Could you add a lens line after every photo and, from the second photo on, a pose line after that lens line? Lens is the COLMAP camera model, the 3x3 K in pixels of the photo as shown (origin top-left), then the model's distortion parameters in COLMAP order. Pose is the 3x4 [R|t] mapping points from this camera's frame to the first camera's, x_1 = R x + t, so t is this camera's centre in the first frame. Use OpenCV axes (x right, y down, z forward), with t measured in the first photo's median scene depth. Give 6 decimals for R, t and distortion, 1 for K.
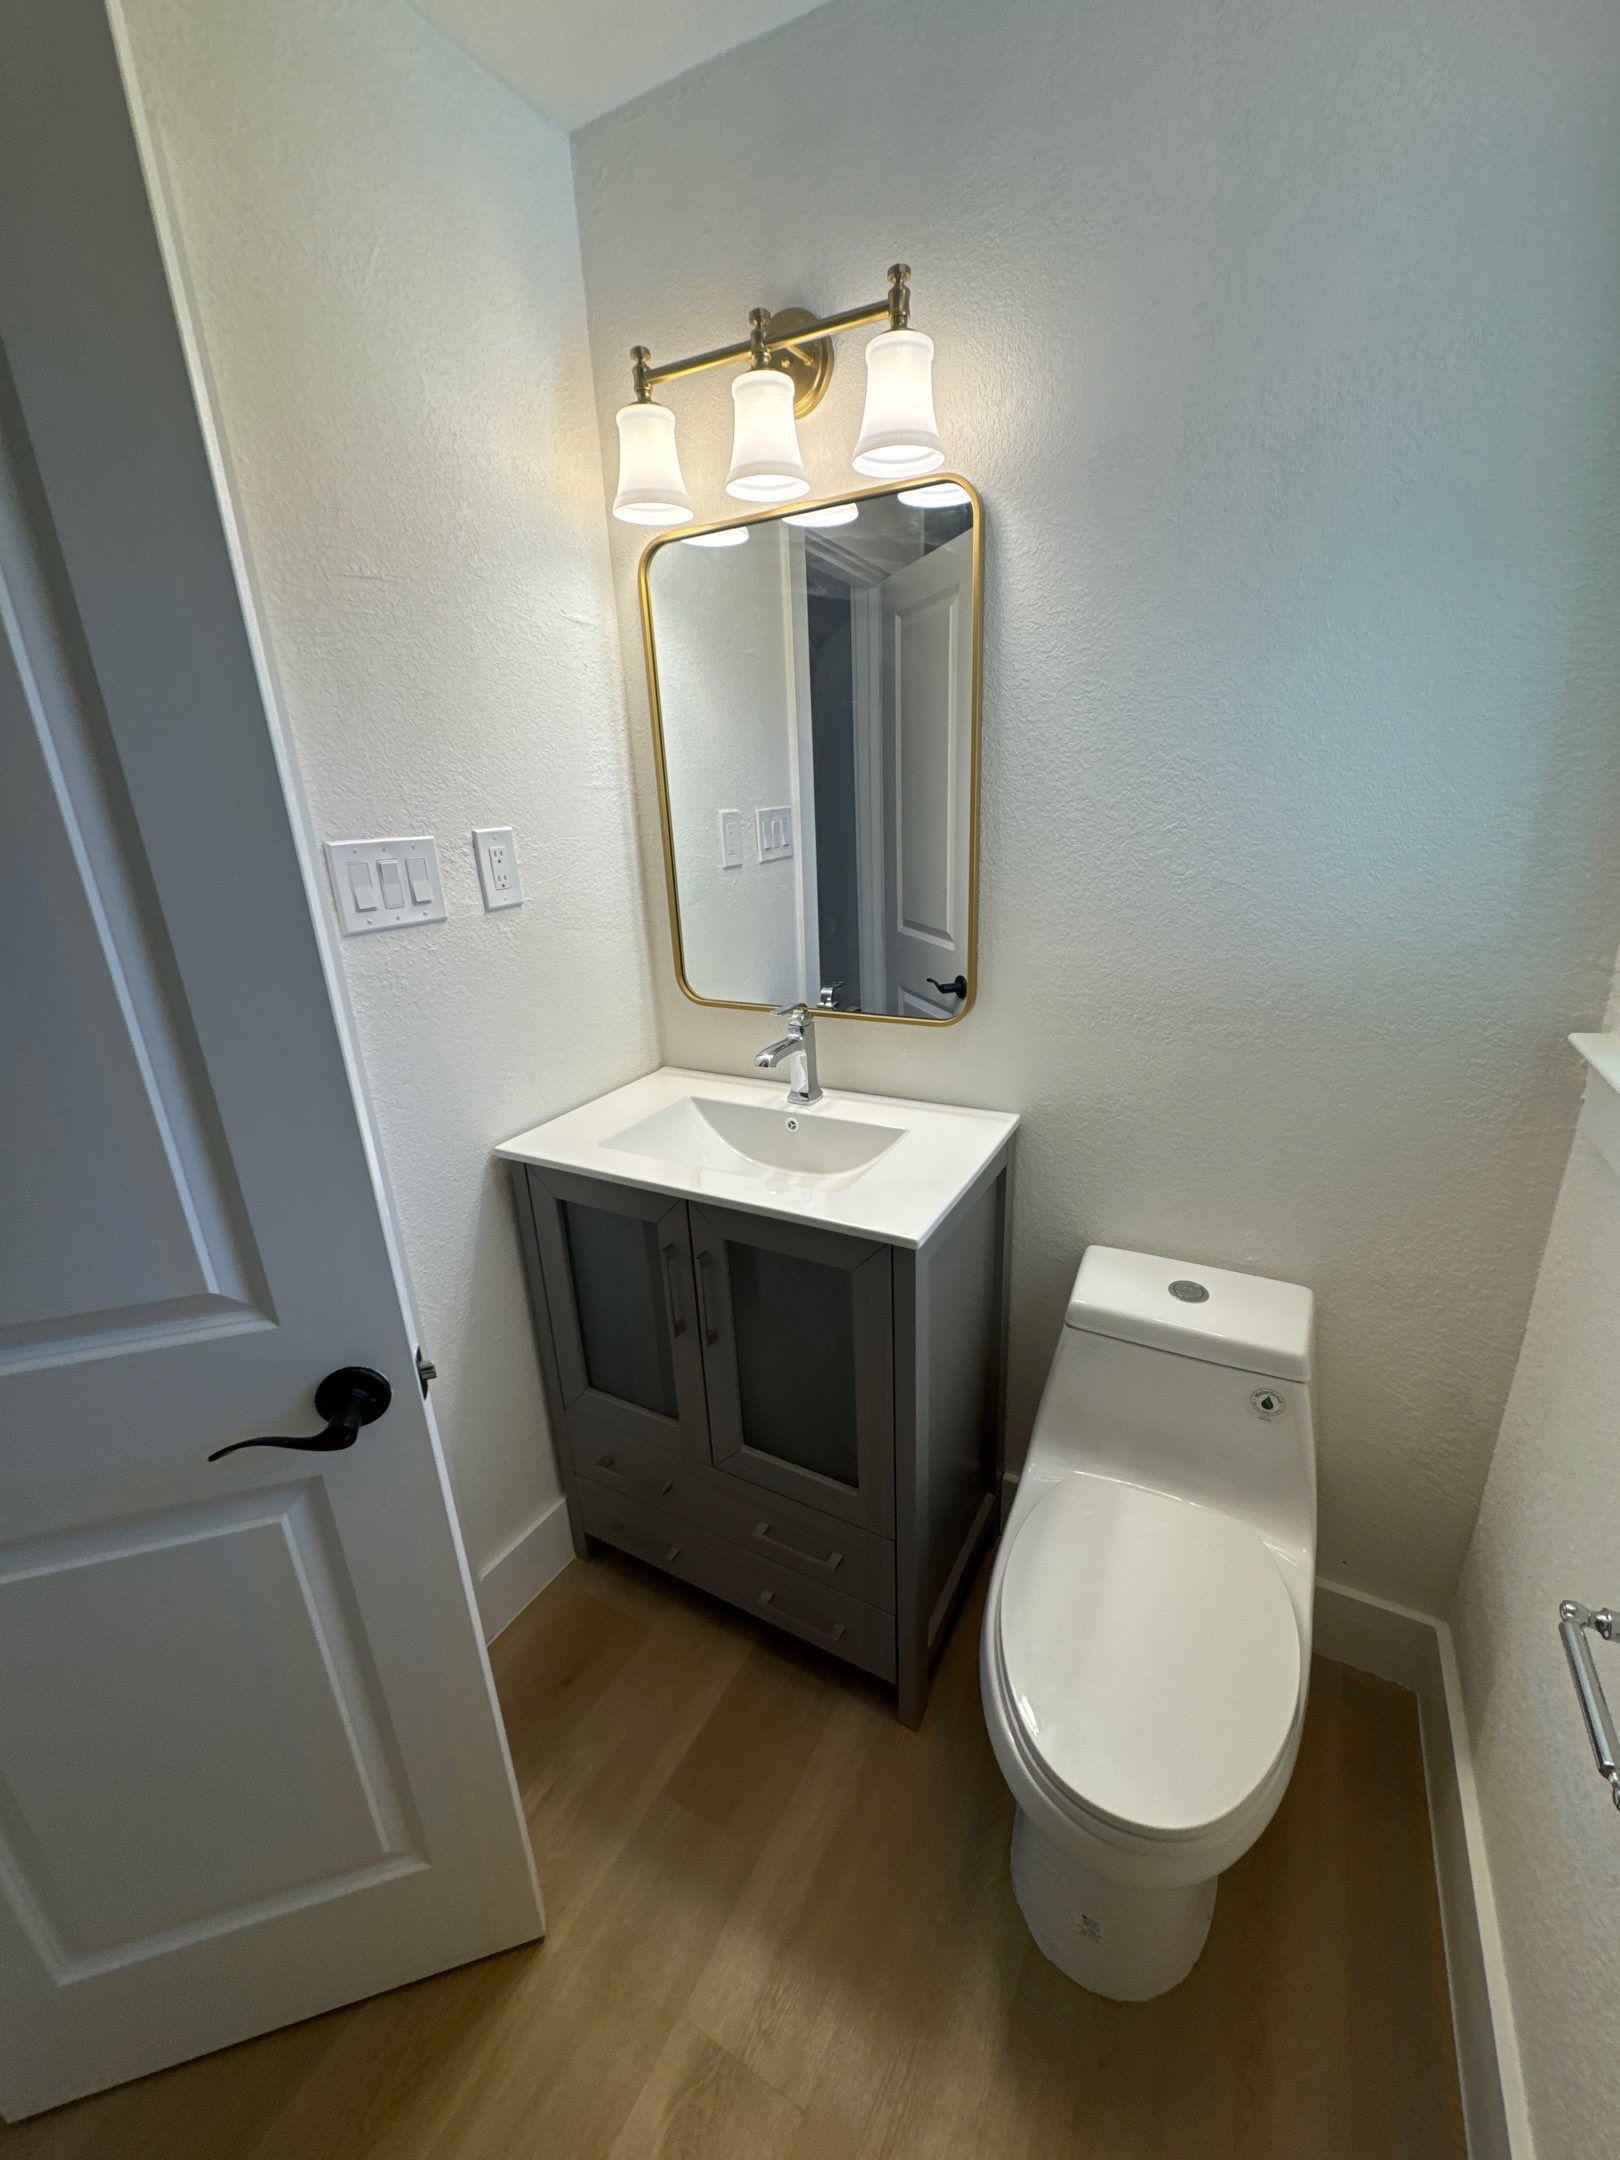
lens RADIAL K [[859.1, 0, 815.7], [0, 859.1, 1078.3], [0, 0, 1]] dist [-0.001804, -0.000259]
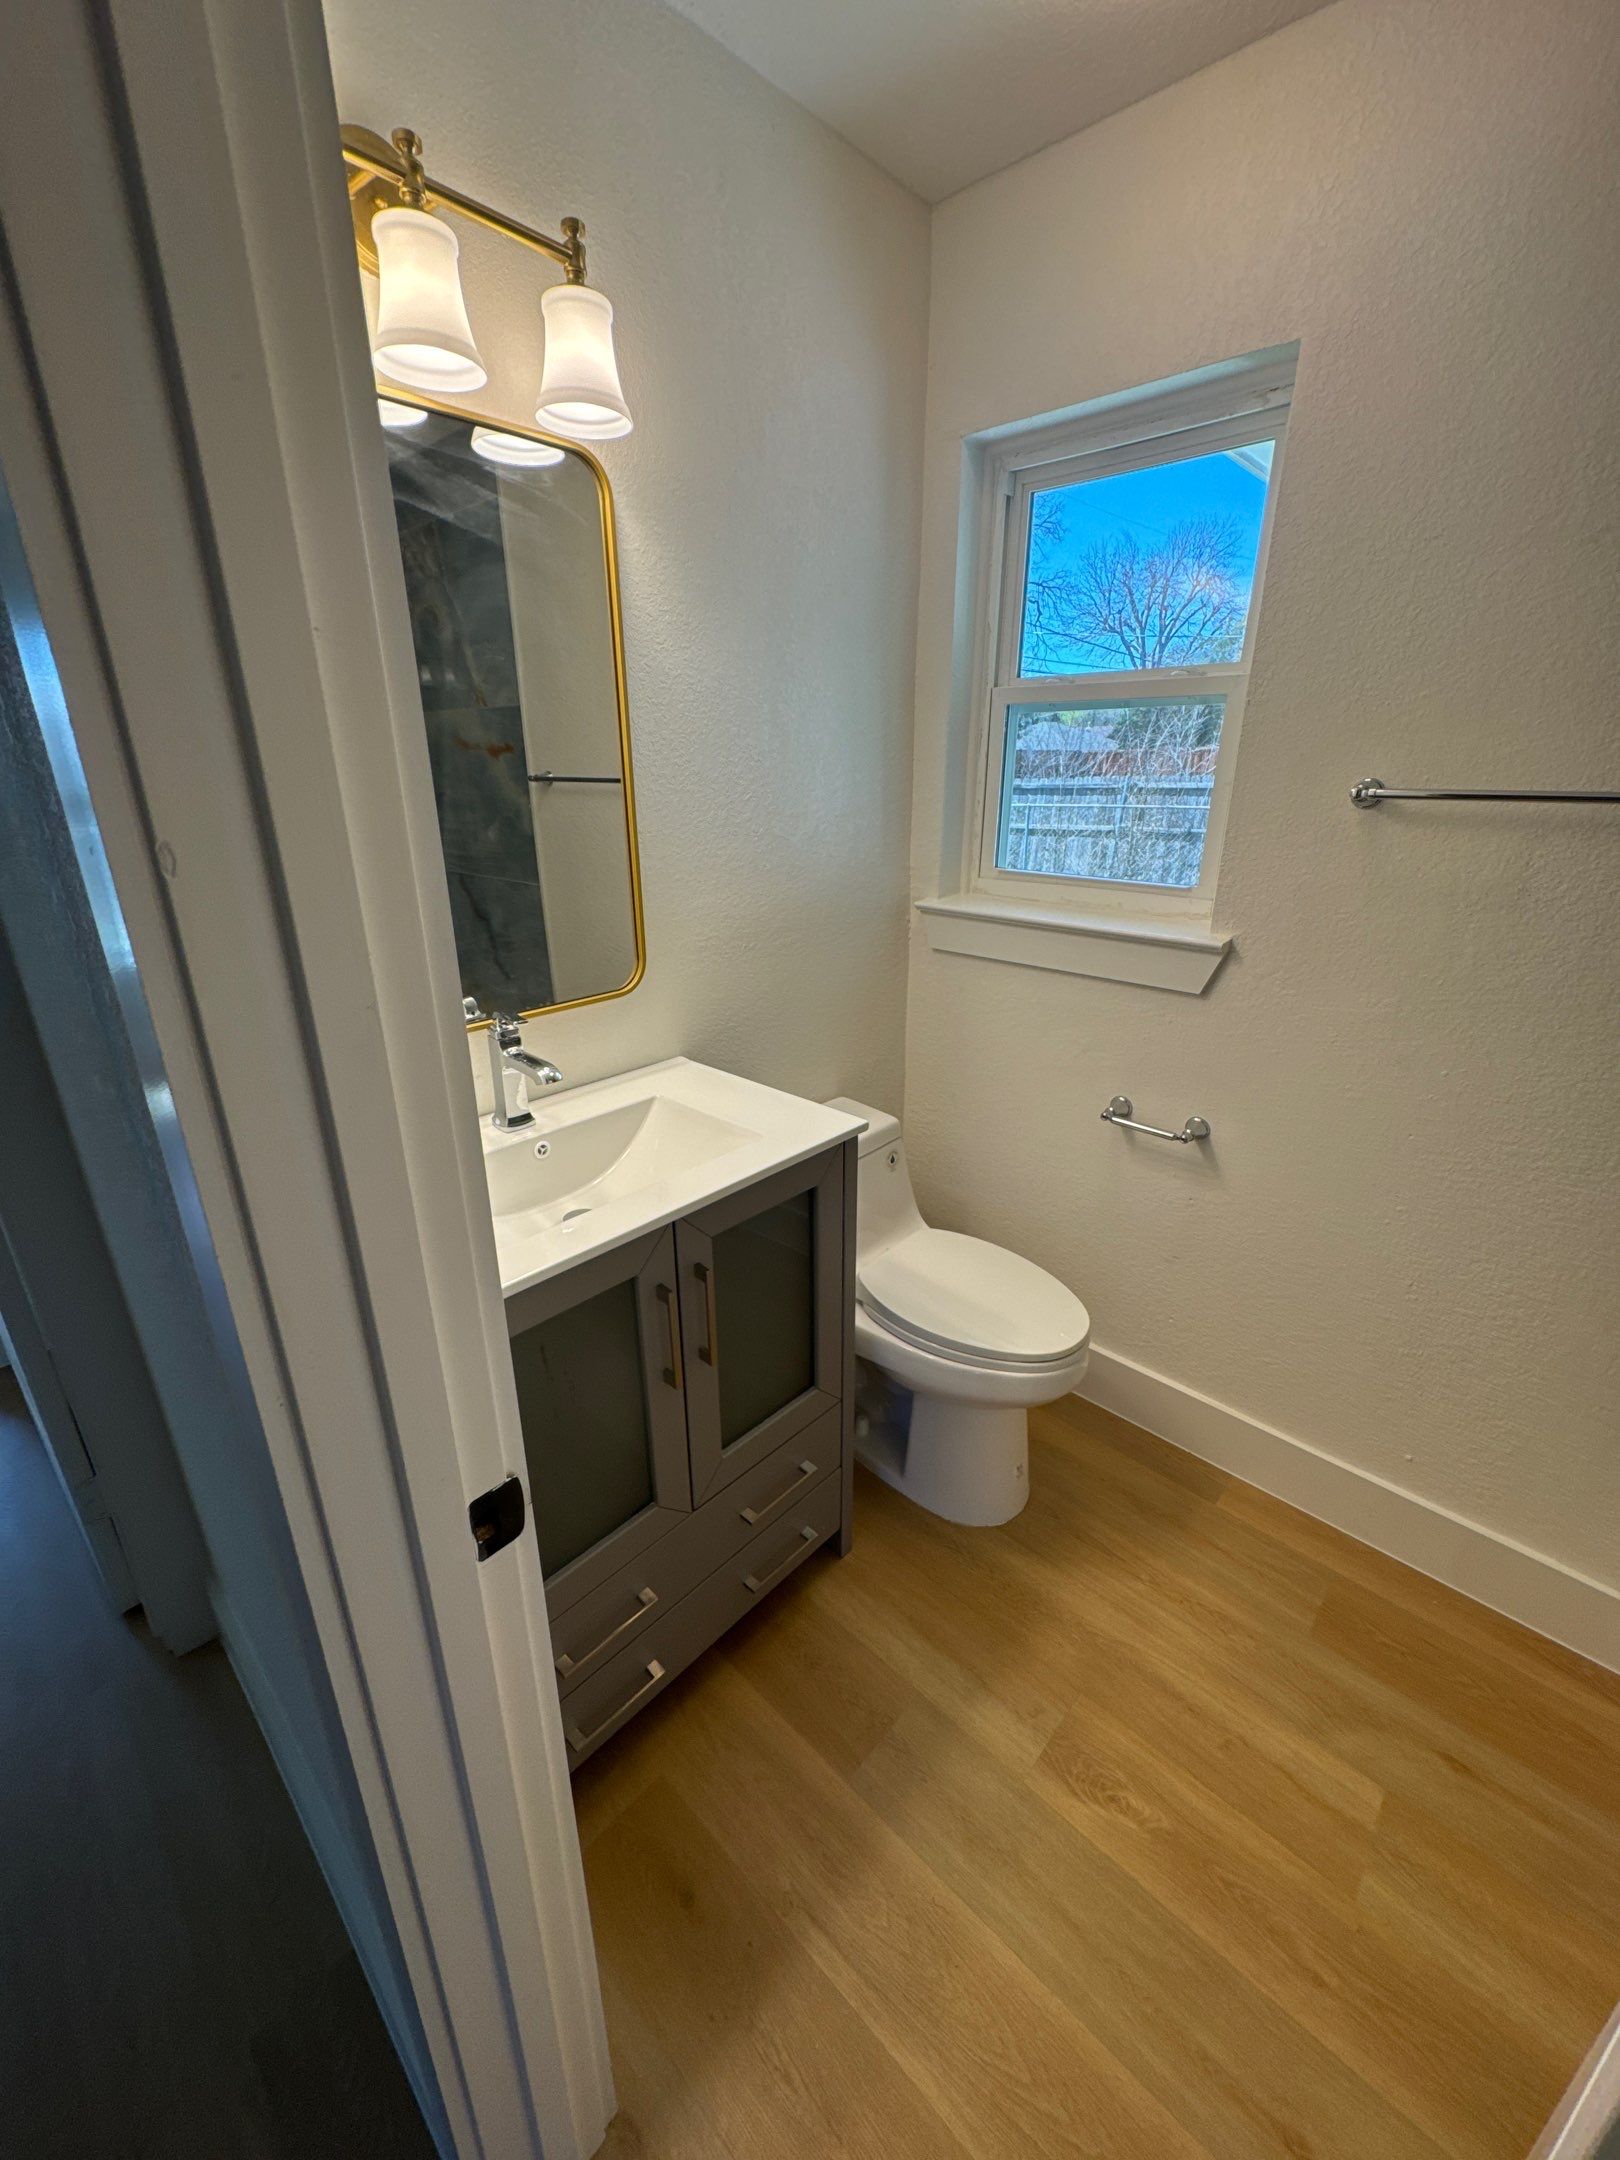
lens RADIAL K [[859.1, 0, 808.2], [0, 859.1, 1077.7], [0, 0, 1]] dist [-0.001804, -0.000259]
pose [[0.257740, -0.295636, 0.919875, -0.922212], [0.302946, 0.928760, 0.213609, -0.146193], [-0.917493, 0.223616, 0.328940, 0.582920]]
